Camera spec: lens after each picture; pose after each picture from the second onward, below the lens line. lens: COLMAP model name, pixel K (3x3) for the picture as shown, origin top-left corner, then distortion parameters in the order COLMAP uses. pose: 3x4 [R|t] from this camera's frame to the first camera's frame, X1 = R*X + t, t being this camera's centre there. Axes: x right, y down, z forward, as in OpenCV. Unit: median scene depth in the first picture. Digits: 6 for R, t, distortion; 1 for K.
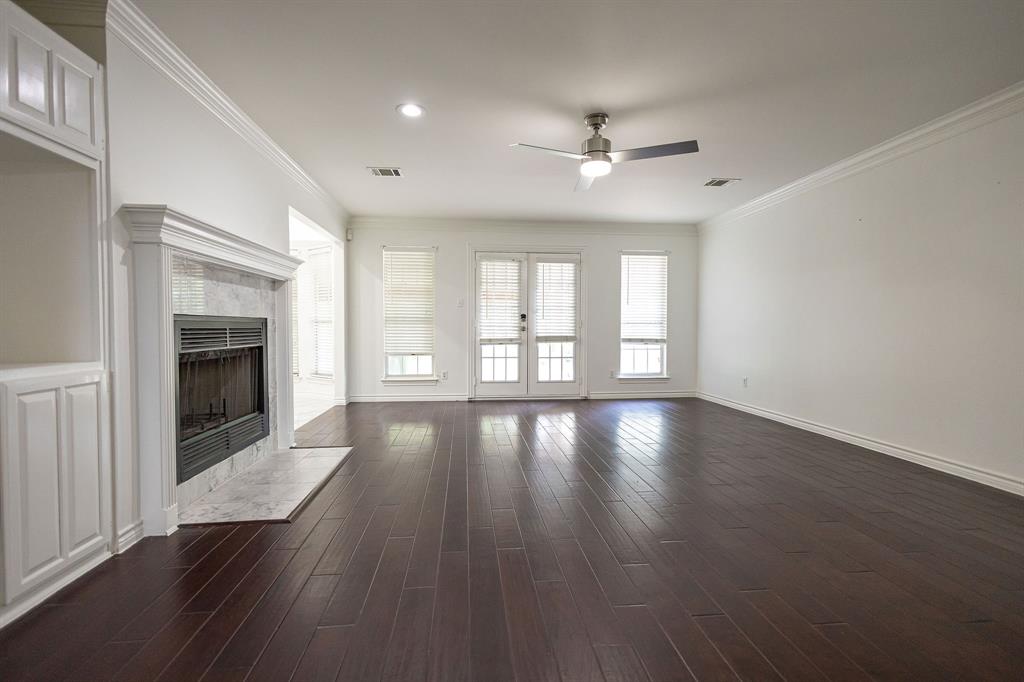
lens RADIAL K [[473.8, 0, 512.2], [0, 473.8, 339.6], [0, 0, 1]] dist [0.013433, -0.000437]
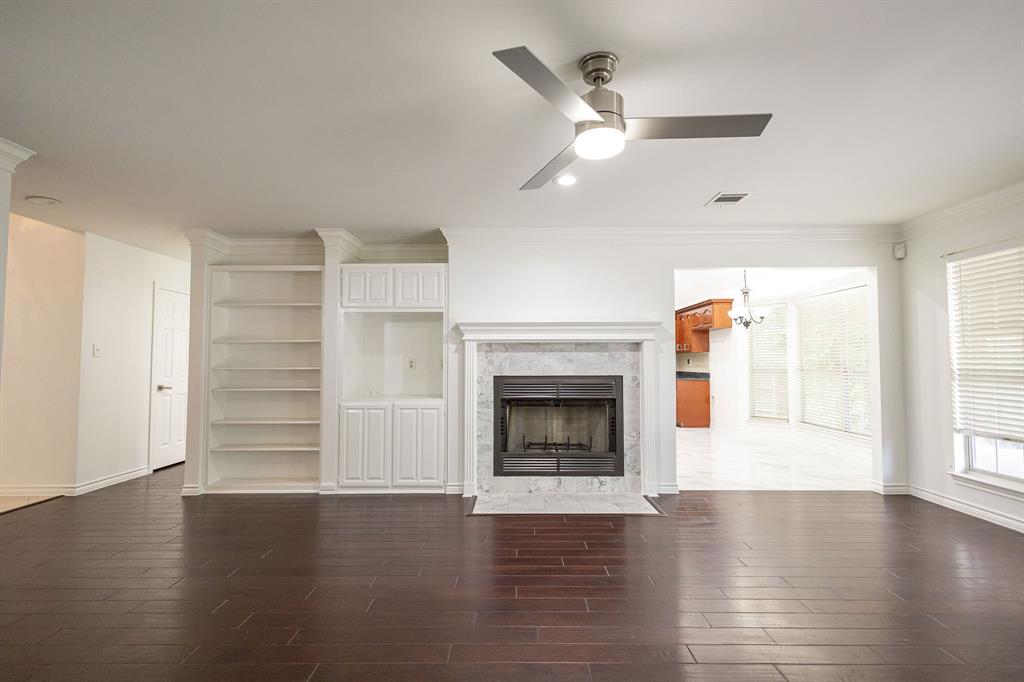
lens RADIAL K [[473.8, 0, 512.7], [0, 473.8, 340.4], [0, 0, 1]] dist [0.013433, -0.000437]
pose [[-0.107542, -0.043903, -0.993231, 0.817276], [-0.024631, 0.998836, -0.041484, -0.091214], [0.993895, 0.020003, -0.108498, 1.014448]]
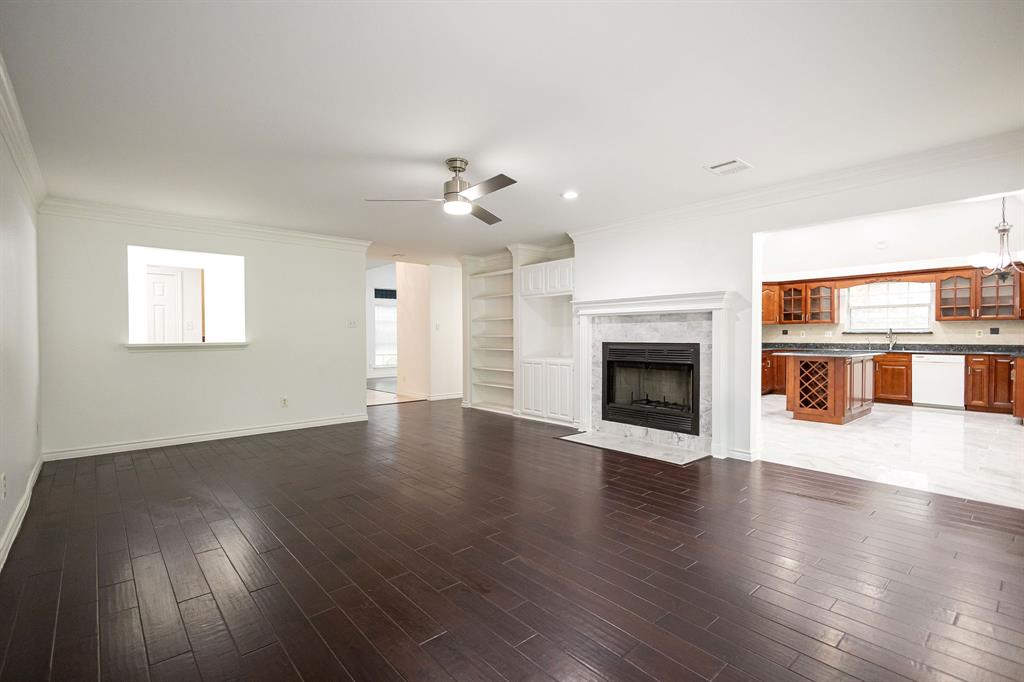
lens RADIAL K [[473.8, 0, 517.0], [0, 473.8, 340.6], [0, 0, 1]] dist [0.013433, -0.000437]
pose [[-0.809988, 0.010898, -0.586345, 0.733067], [-0.010941, 0.999372, 0.033689, -0.105927], [0.586344, 0.033702, -0.809361, 2.062809]]
